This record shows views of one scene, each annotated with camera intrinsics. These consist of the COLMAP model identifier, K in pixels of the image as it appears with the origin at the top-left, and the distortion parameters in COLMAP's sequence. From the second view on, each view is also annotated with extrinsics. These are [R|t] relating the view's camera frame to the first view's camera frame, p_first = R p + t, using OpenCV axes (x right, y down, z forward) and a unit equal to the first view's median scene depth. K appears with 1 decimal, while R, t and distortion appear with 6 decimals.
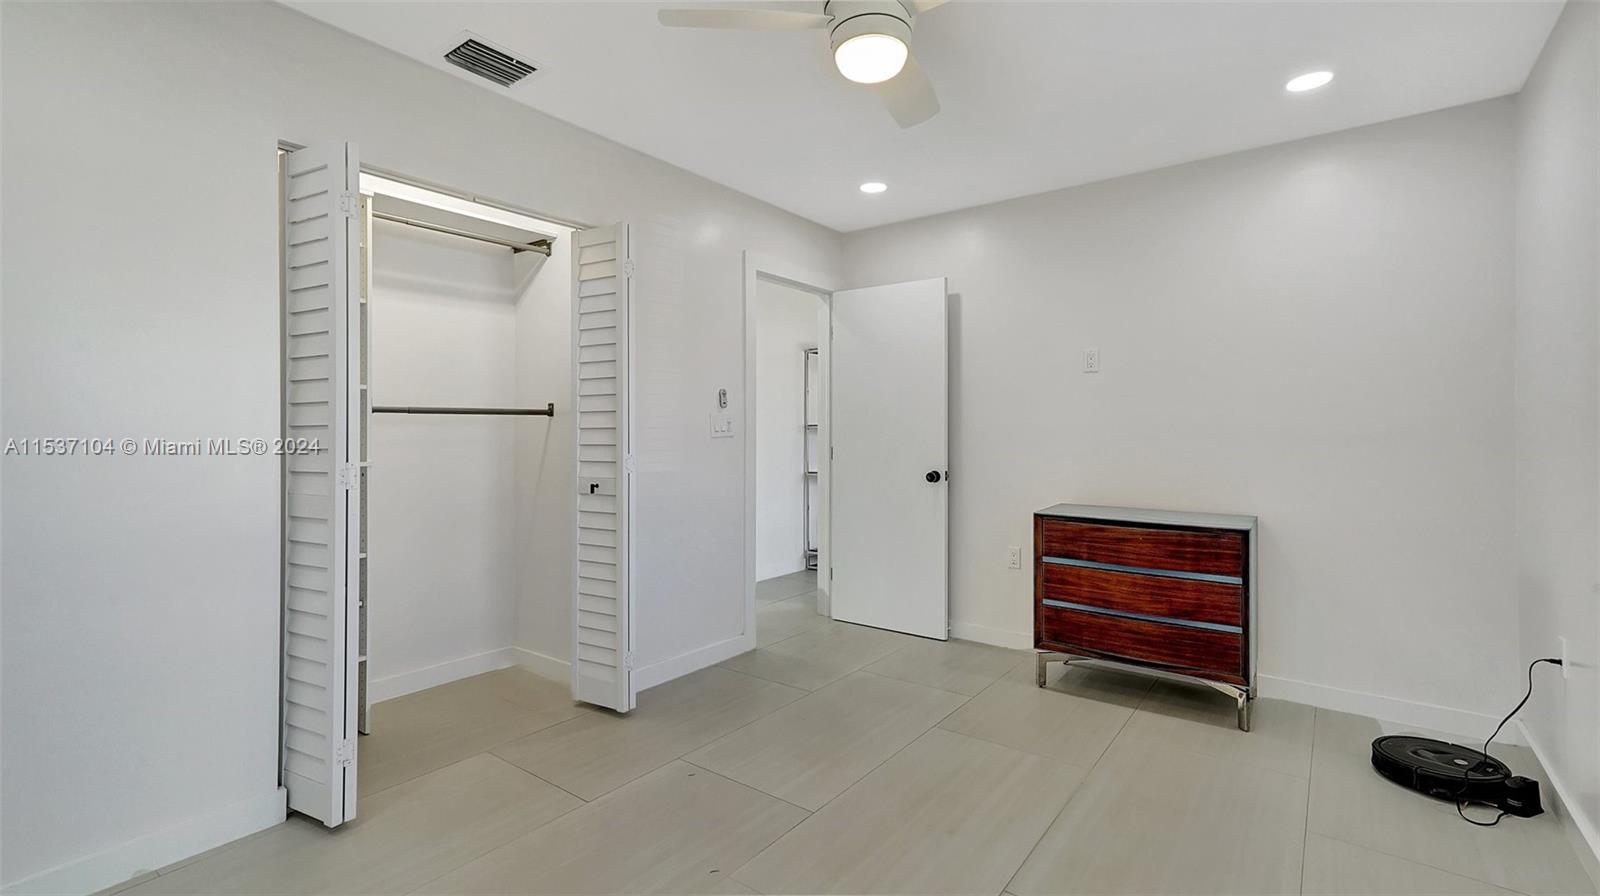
lens RADIAL K [[713.8, 0, 799.5], [0, 713.8, 433.2], [0, 0, 1]] dist [-0.008510, 0.001615]
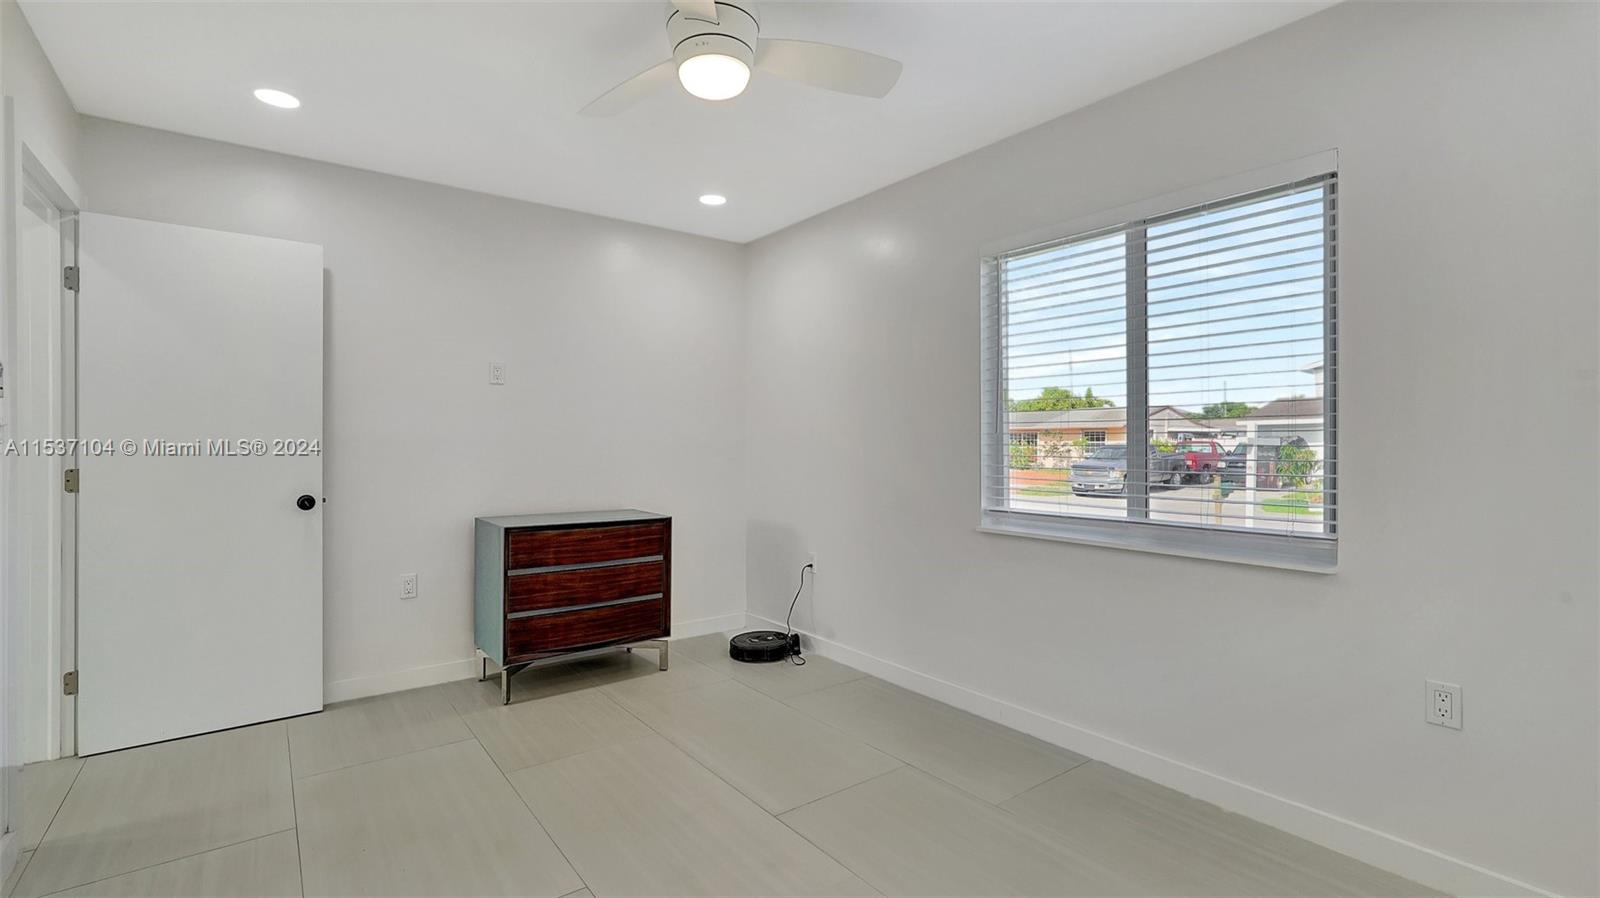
lens RADIAL K [[713.8, 0, 802.8], [0, 713.8, 449.4], [0, 0, 1]] dist [-0.008510, 0.001615]
pose [[0.253949, -0.010626, 0.967159, -0.523134], [0.001388, 0.999943, 0.010622, -0.004316], [-0.967217, -0.001355, 0.253949, 0.373858]]
